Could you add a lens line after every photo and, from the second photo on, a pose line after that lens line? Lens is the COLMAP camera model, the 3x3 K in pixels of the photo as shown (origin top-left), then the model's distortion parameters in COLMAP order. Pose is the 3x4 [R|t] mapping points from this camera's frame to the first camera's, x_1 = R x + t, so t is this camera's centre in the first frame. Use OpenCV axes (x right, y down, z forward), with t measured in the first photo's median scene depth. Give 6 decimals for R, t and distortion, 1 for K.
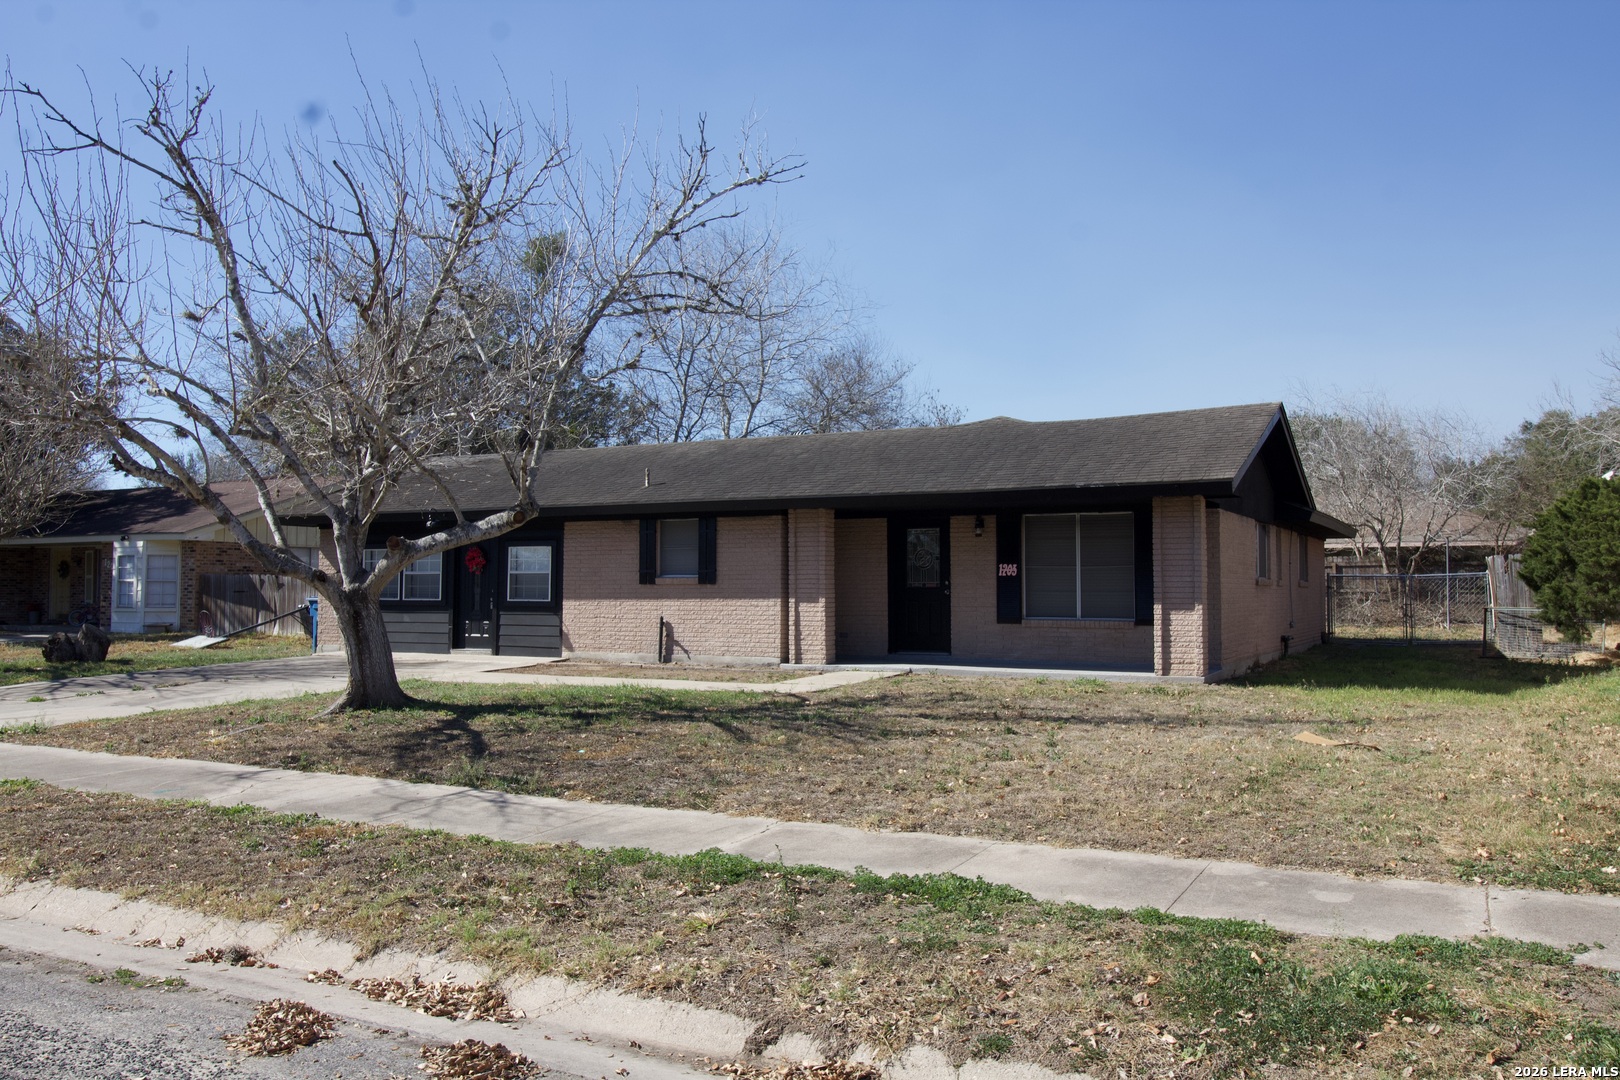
lens RADIAL K [[1270.1, 0, 810.0], [0, 1270.1, 540.0], [0, 0, 1]] dist [-0.007924, -0.003721]
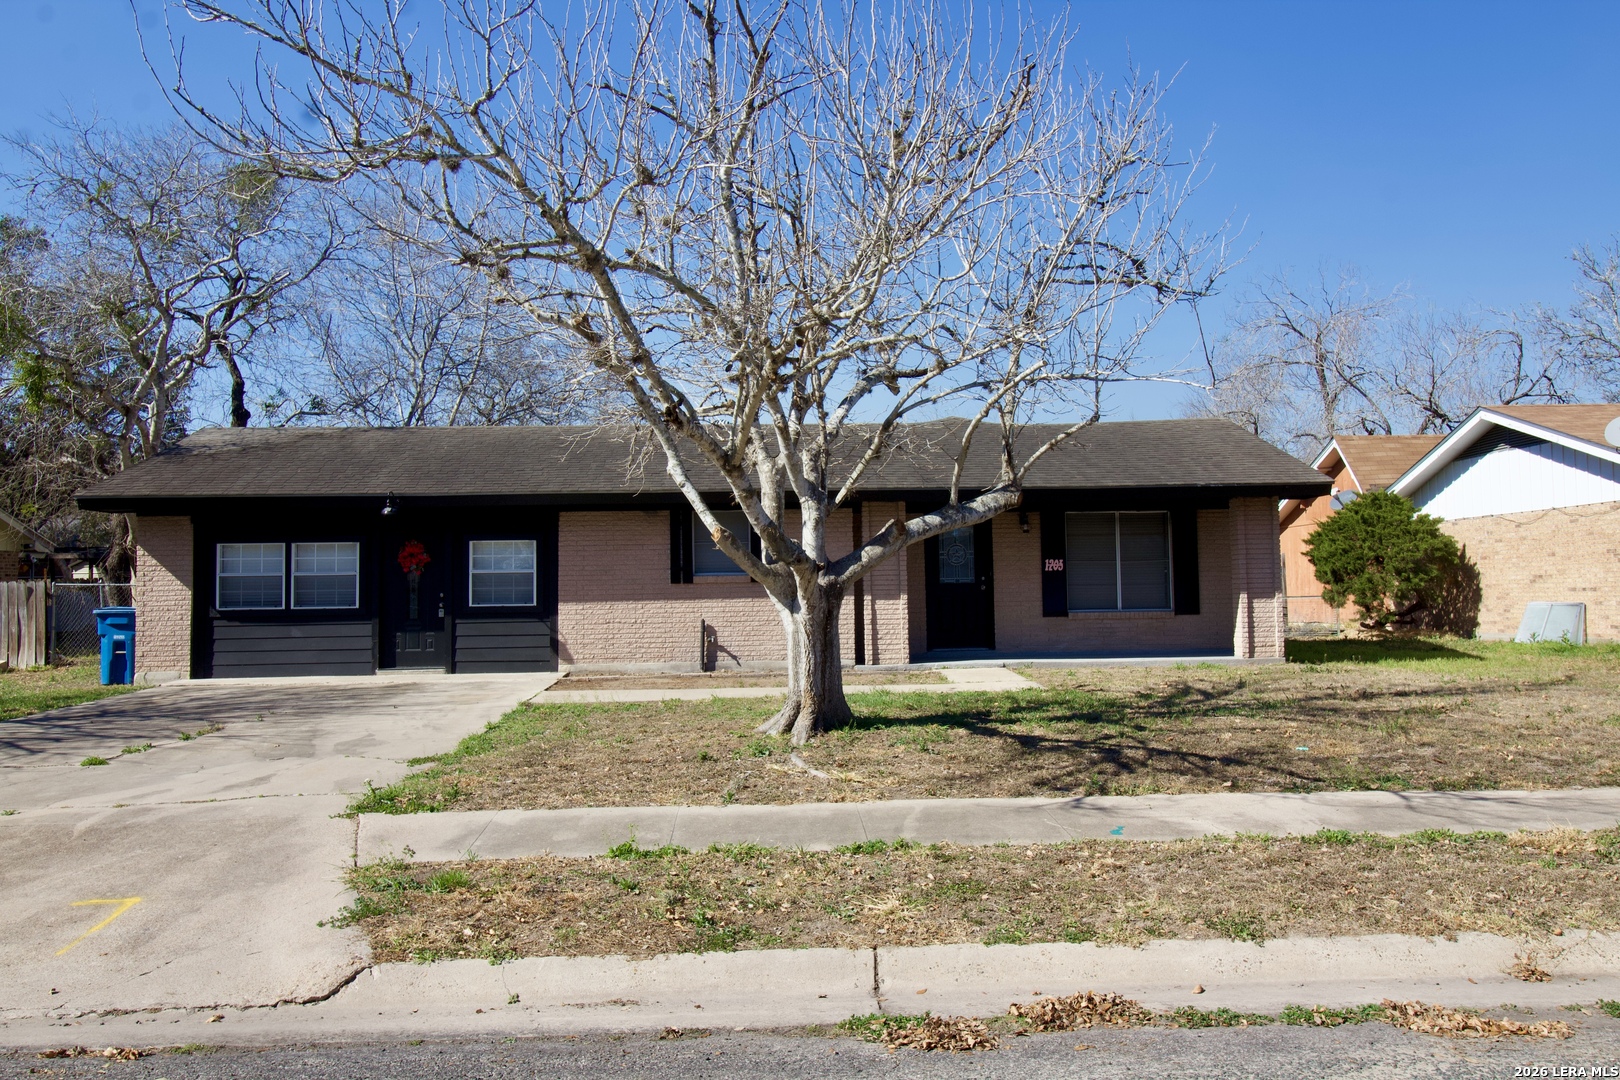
lens RADIAL K [[1270.1, 0, 810.0], [0, 1270.1, 540.0], [0, 0, 1]] dist [-0.007924, -0.003721]
pose [[0.860819, 0.007714, 0.508853, -0.518771], [-0.003975, 0.999957, -0.008436, 0.012190], [-0.508896, 0.005240, 0.860812, 0.200336]]
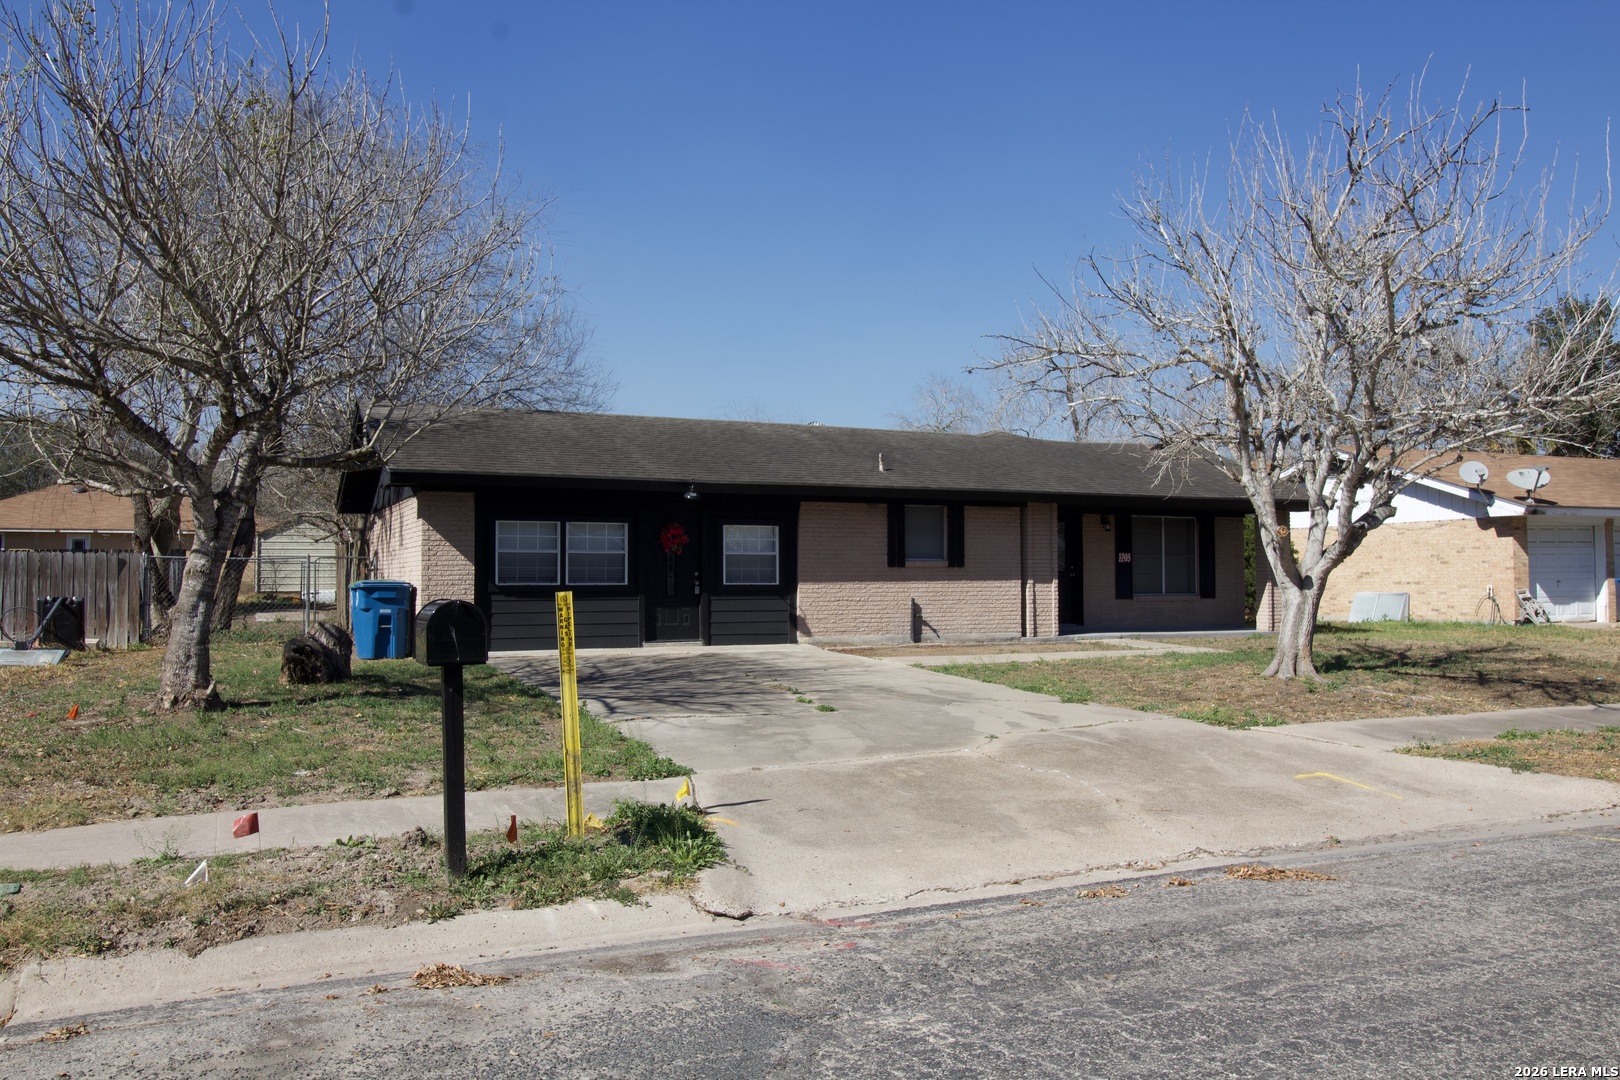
lens RADIAL K [[1270.1, 0, 810.0], [0, 1270.1, 540.0], [0, 0, 1]] dist [-0.007924, -0.003721]
pose [[0.608384, 0.023695, 0.793289, -1.020809], [-0.028776, 0.999556, -0.007787, 0.023832], [-0.793121, -0.018090, 0.608796, 0.445372]]
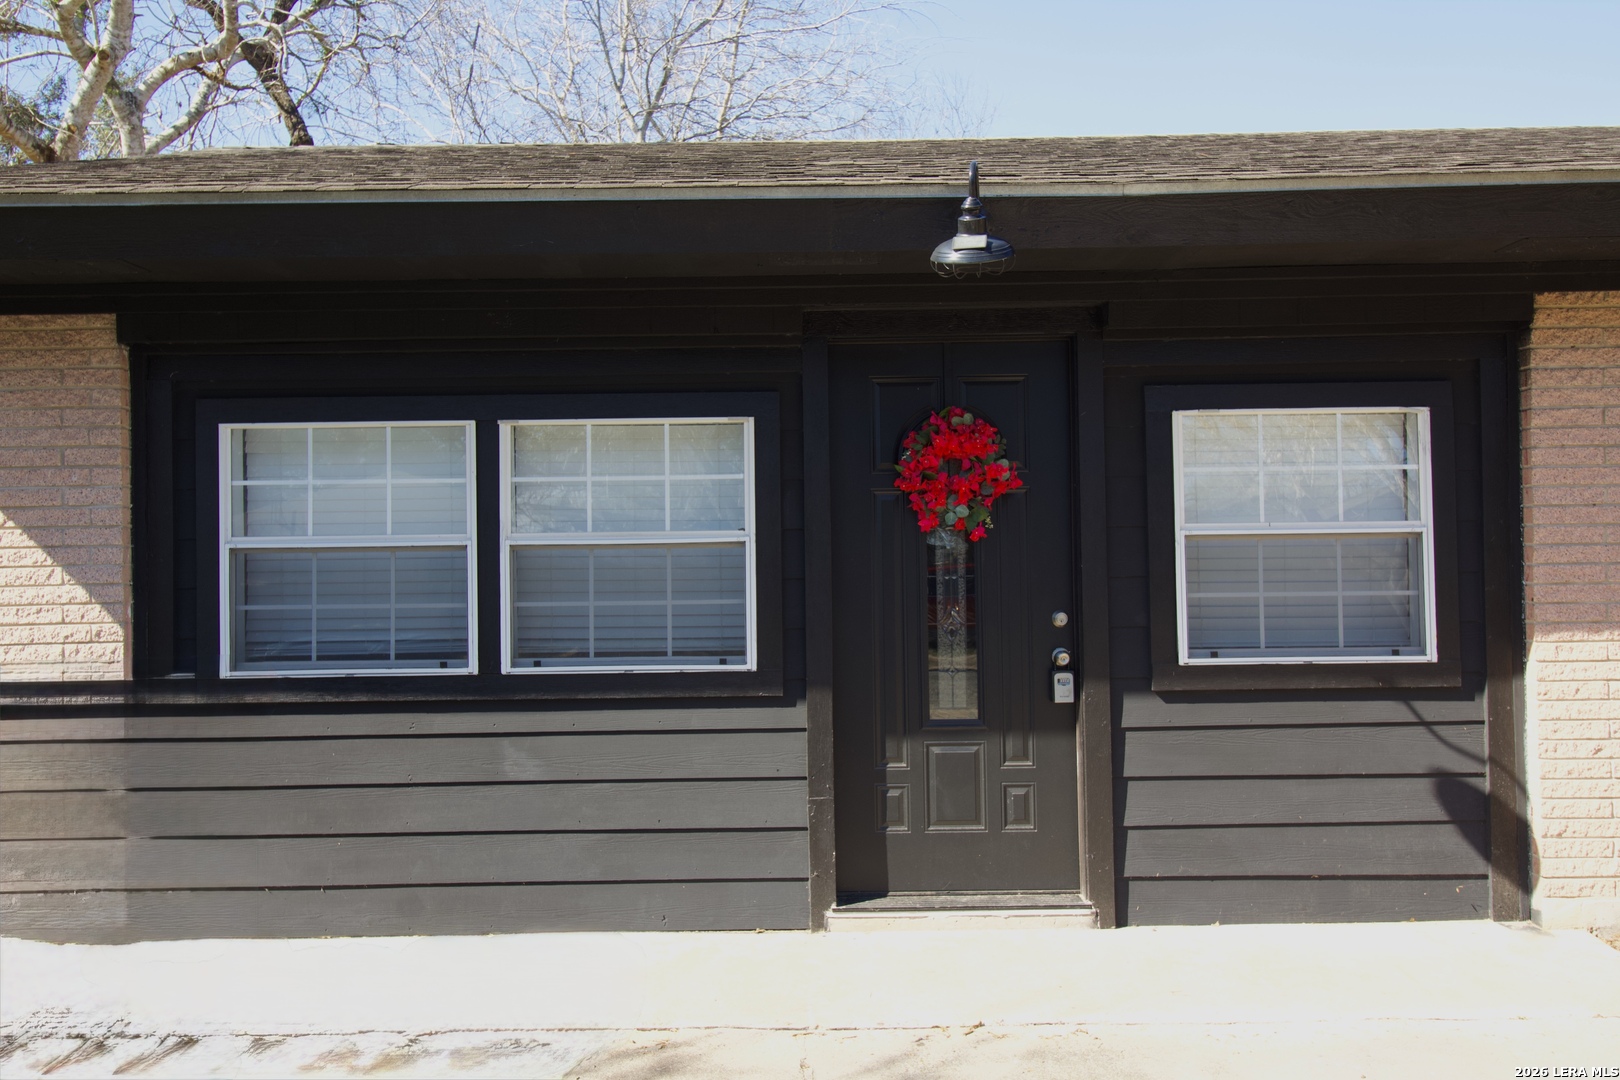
lens RADIAL K [[1270.1, 0, 810.0], [0, 1270.1, 540.0], [0, 0, 1]] dist [-0.007924, -0.003721]
pose [[0.885464, -0.005157, 0.464679, -0.435030], [-0.001278, 0.999908, 0.013532, 0.027235], [-0.464706, -0.012576, 0.885376, 0.934013]]
